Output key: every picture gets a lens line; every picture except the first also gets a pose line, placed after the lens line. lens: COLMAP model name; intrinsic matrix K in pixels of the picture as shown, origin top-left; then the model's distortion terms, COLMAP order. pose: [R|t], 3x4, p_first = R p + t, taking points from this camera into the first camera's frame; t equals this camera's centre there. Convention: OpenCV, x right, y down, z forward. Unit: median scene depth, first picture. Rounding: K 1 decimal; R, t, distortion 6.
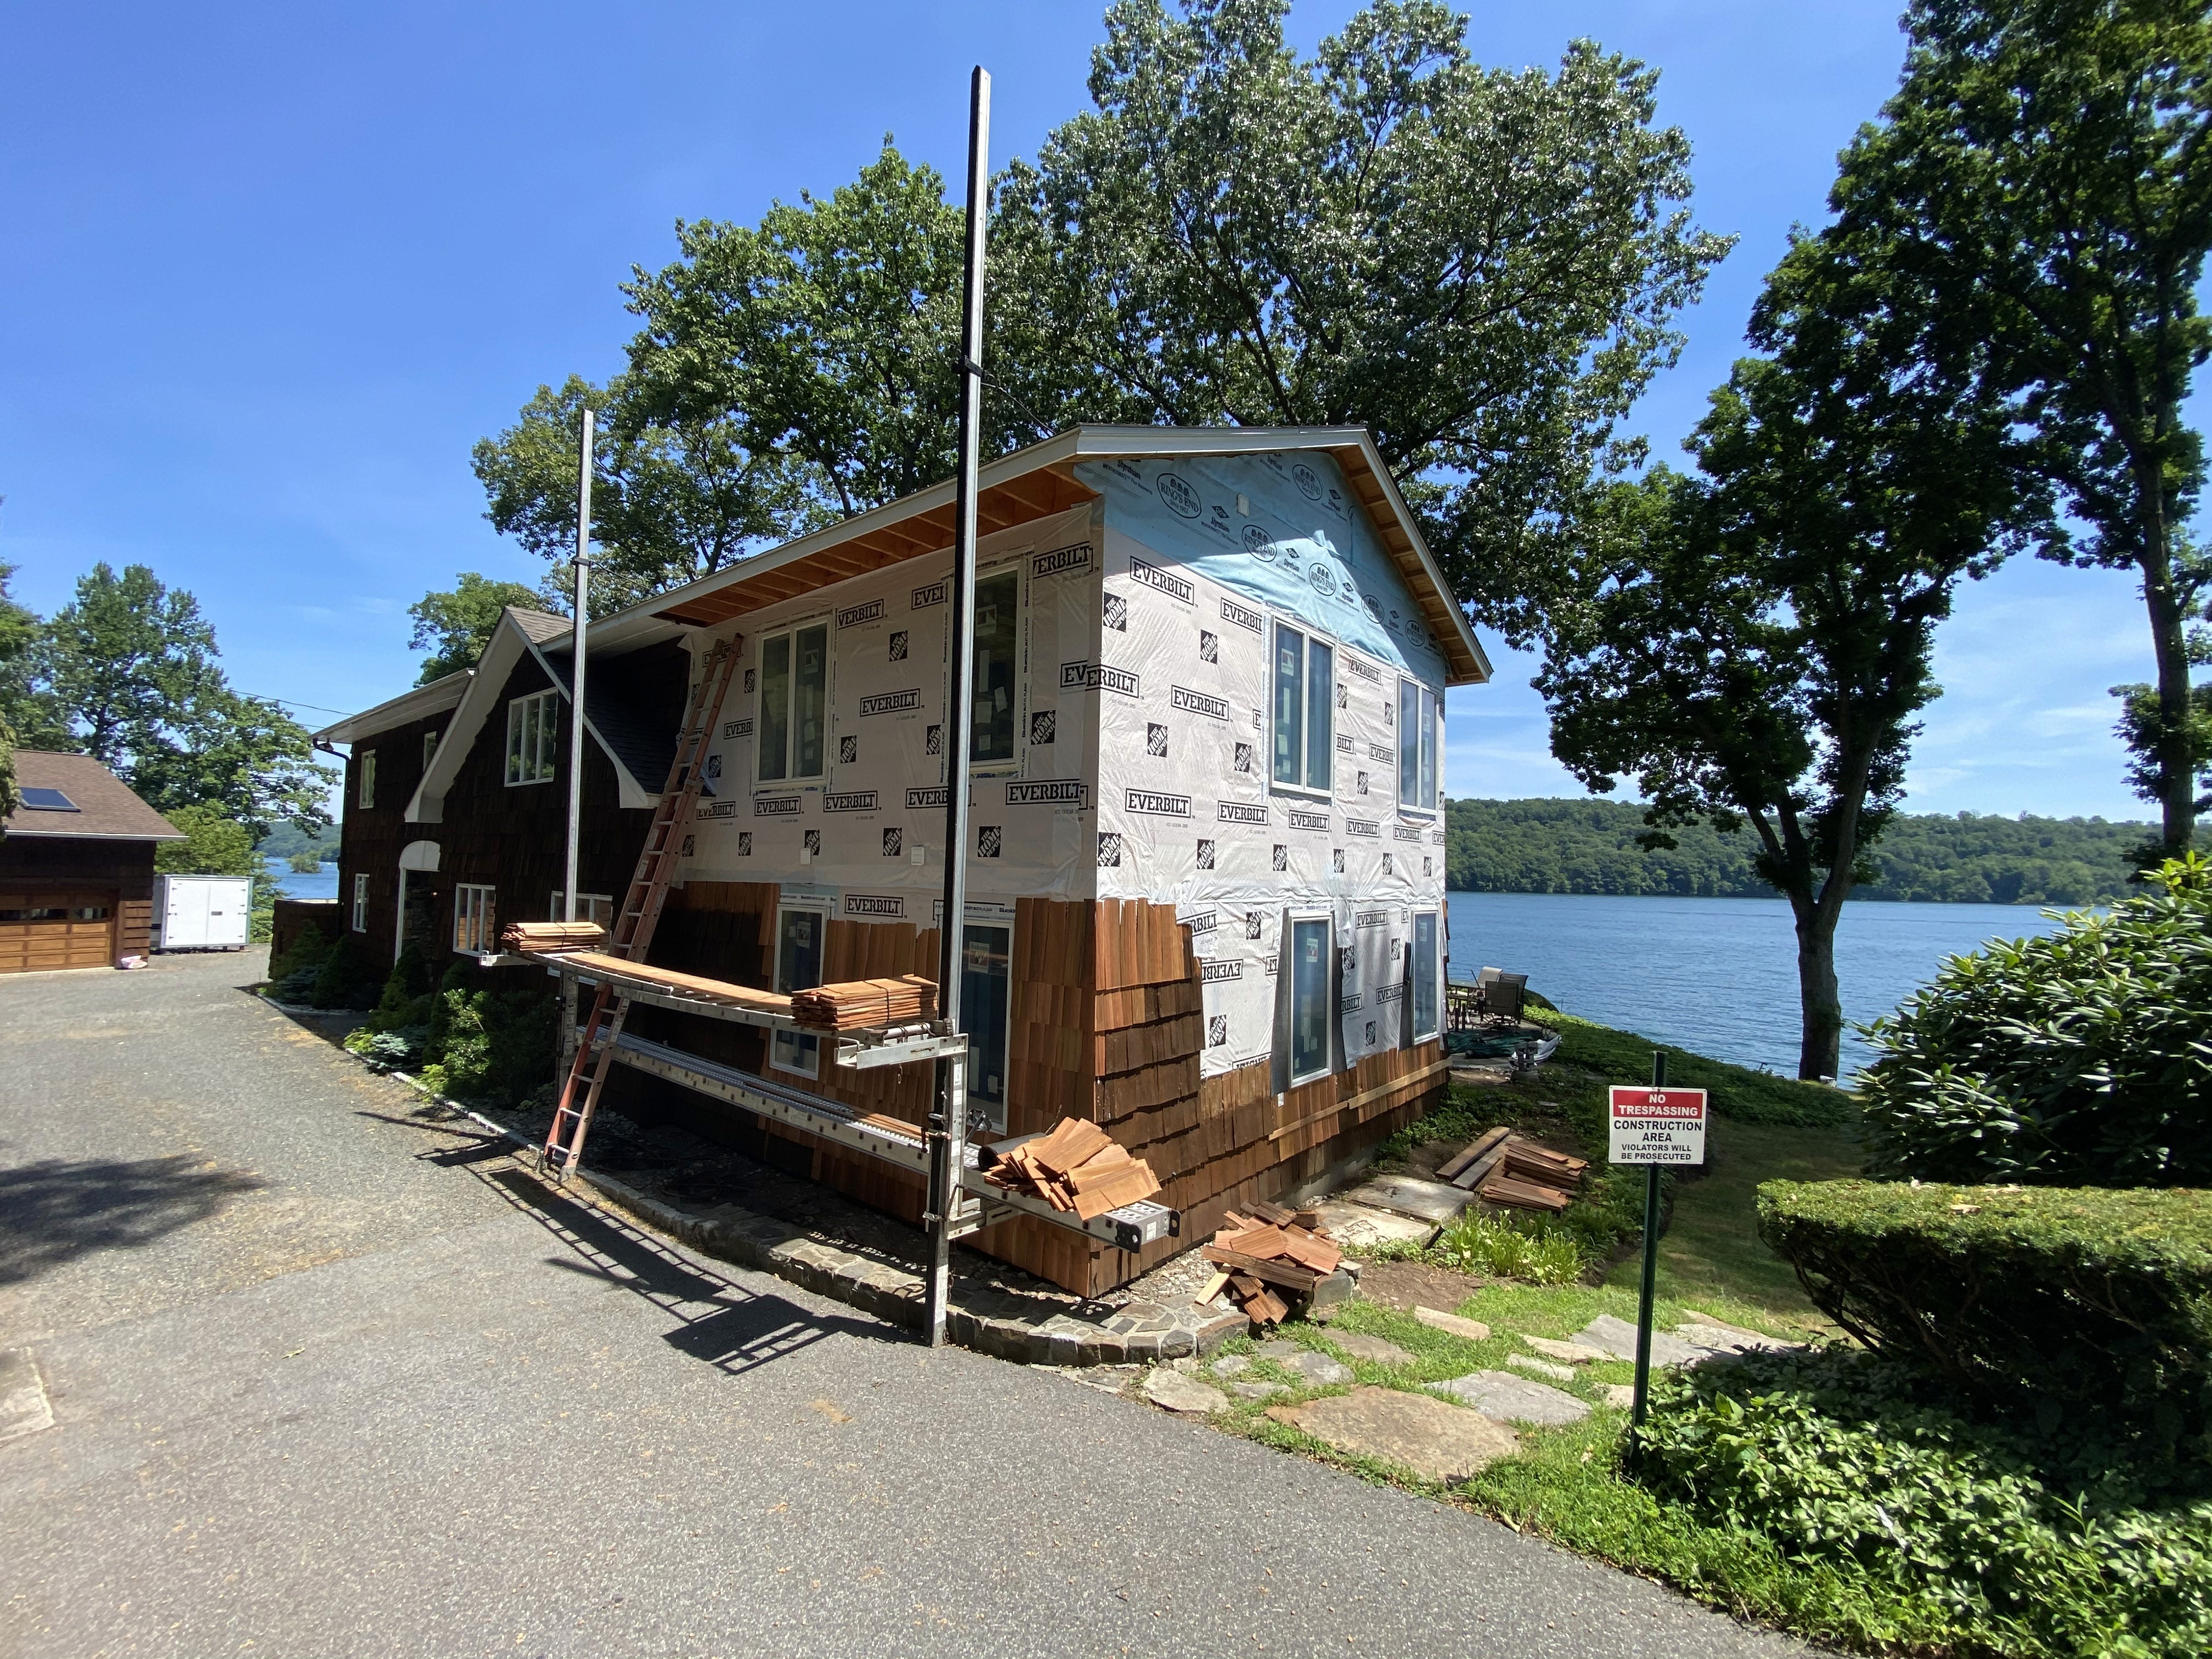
lens RADIAL K [[885.5, 0, 1106.0], [0, 885.5, 829.5], [0, 0, 1]] dist [0.011335, -0.021569]
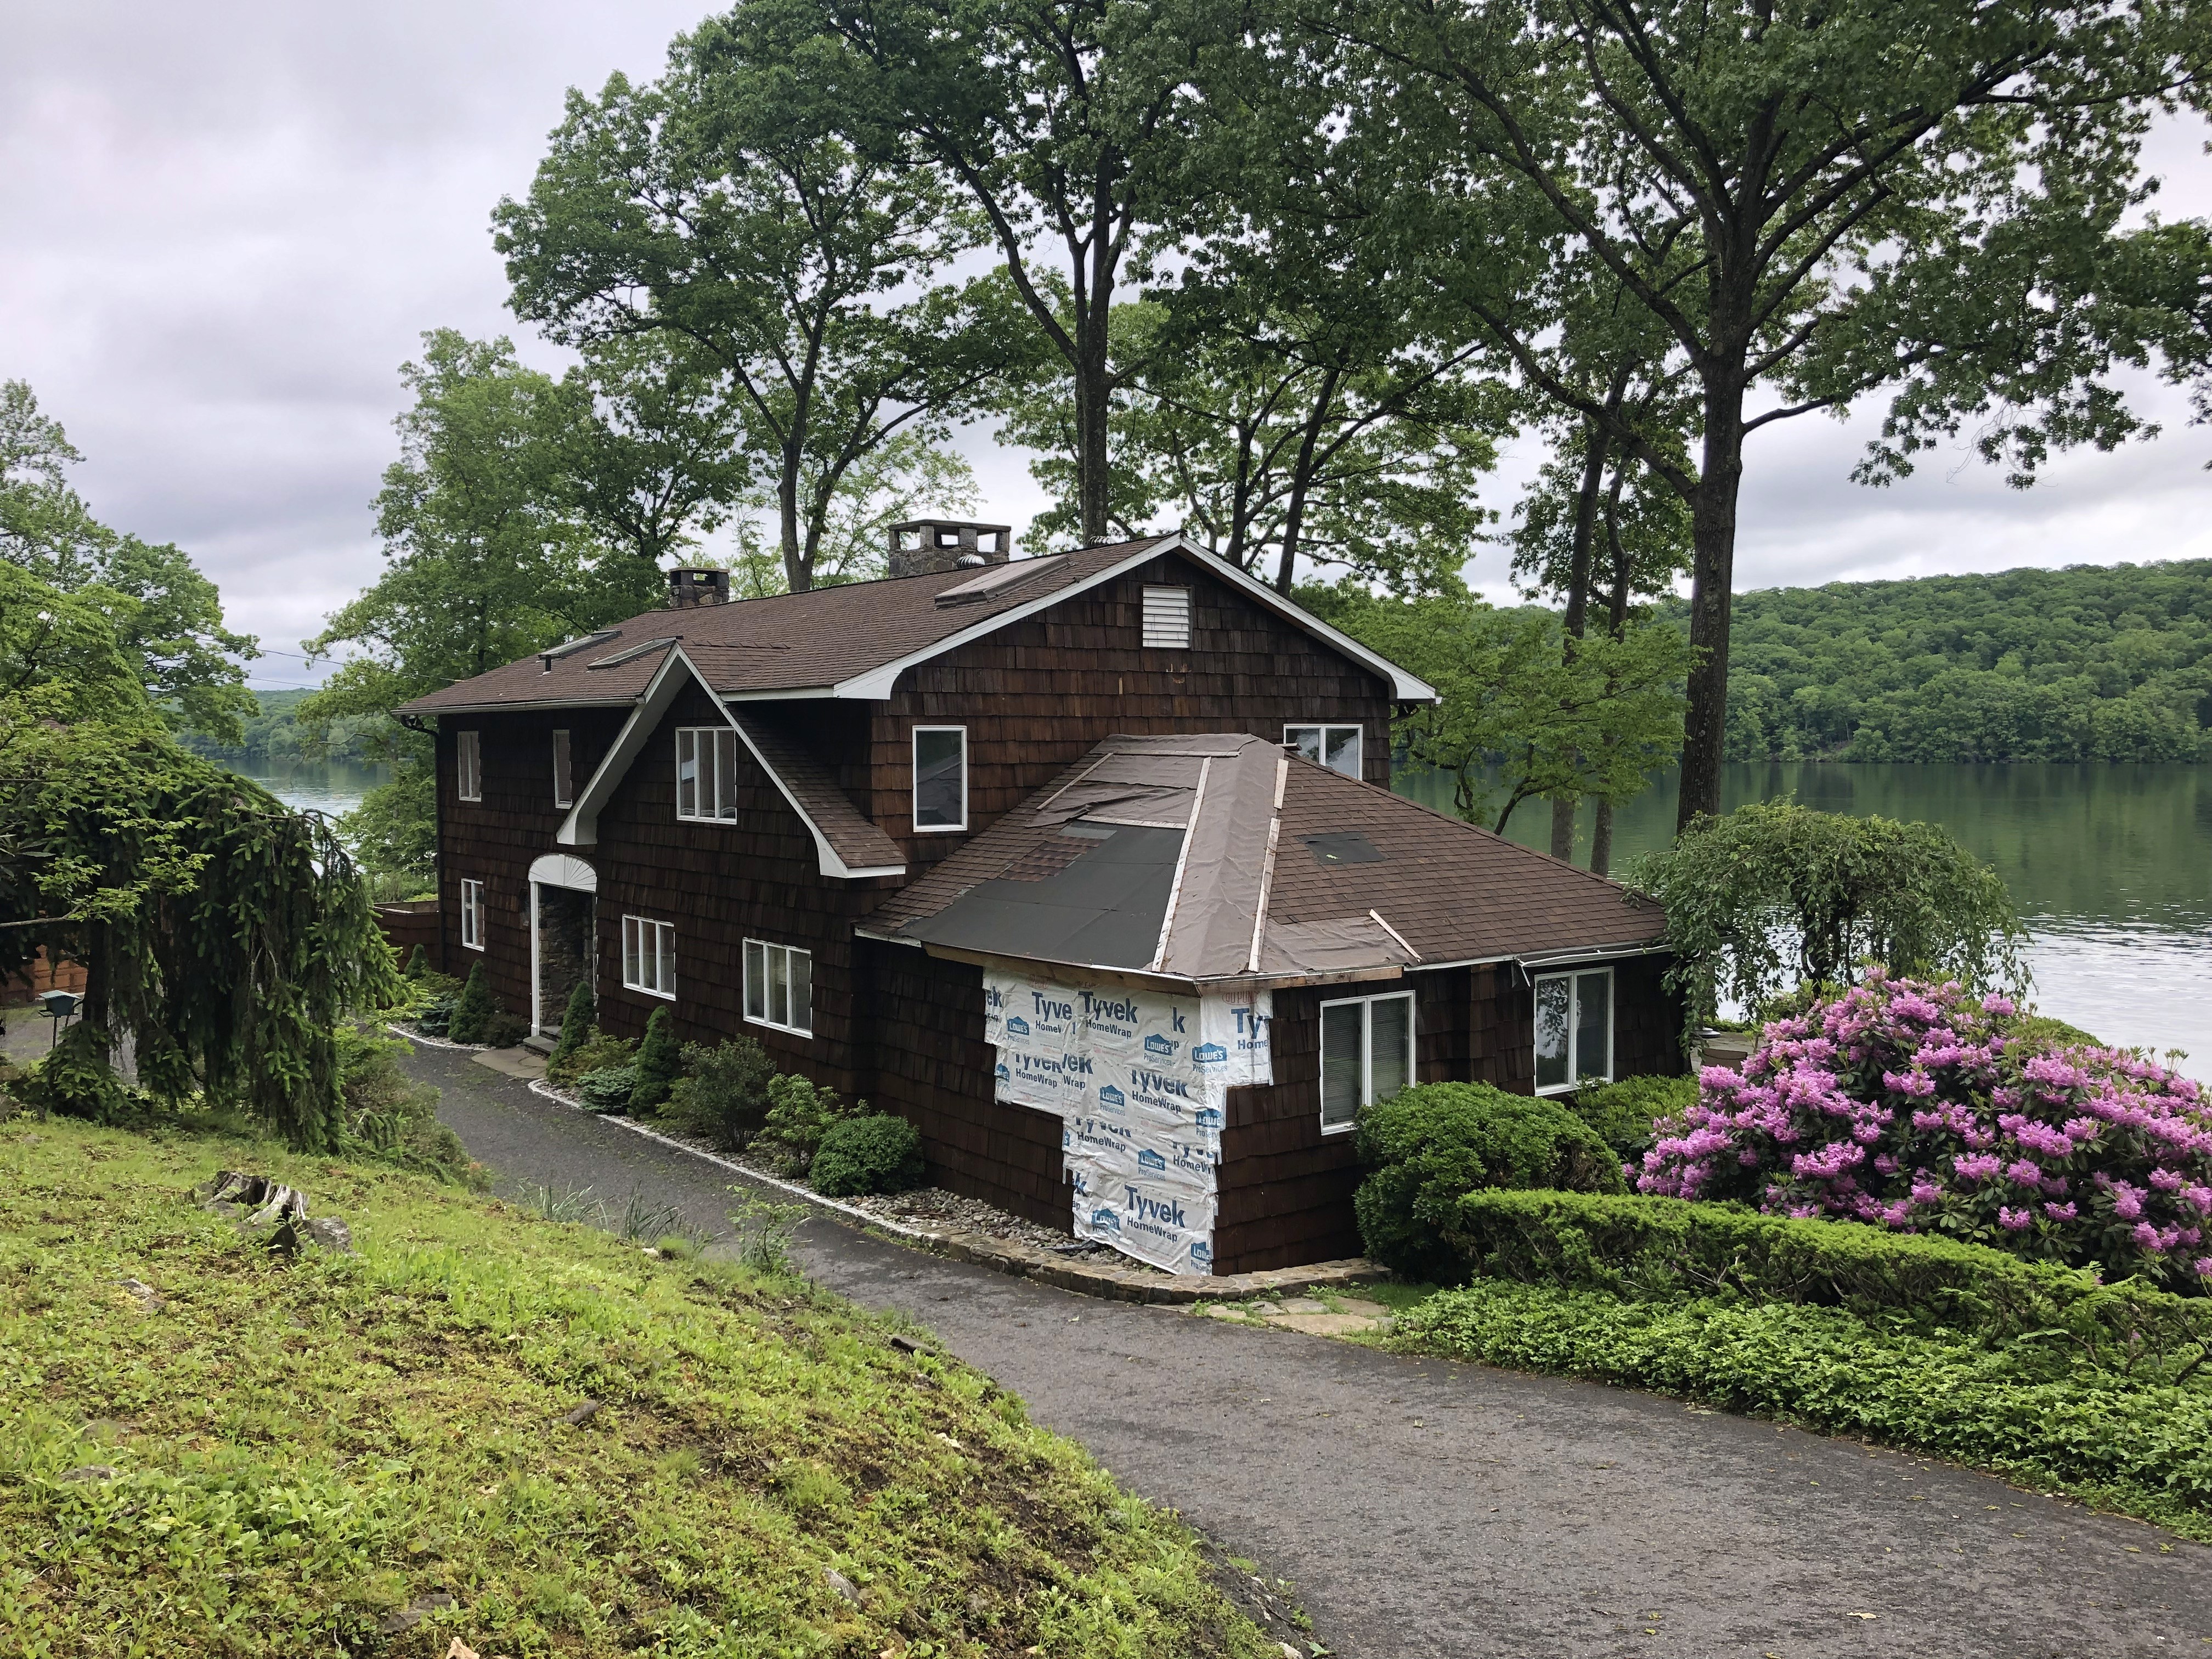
lens RADIAL K [[1843.6, 0, 1106.0], [0, 1843.6, 829.5], [0, 0, 1]] dist [-0.110983, -0.000964]
pose [[0.969591, -0.012375, -0.244419, 0.088653], [0.034510, 0.995655, 0.086487, -0.072856], [0.242287, -0.092292, 0.965805, -0.293906]]
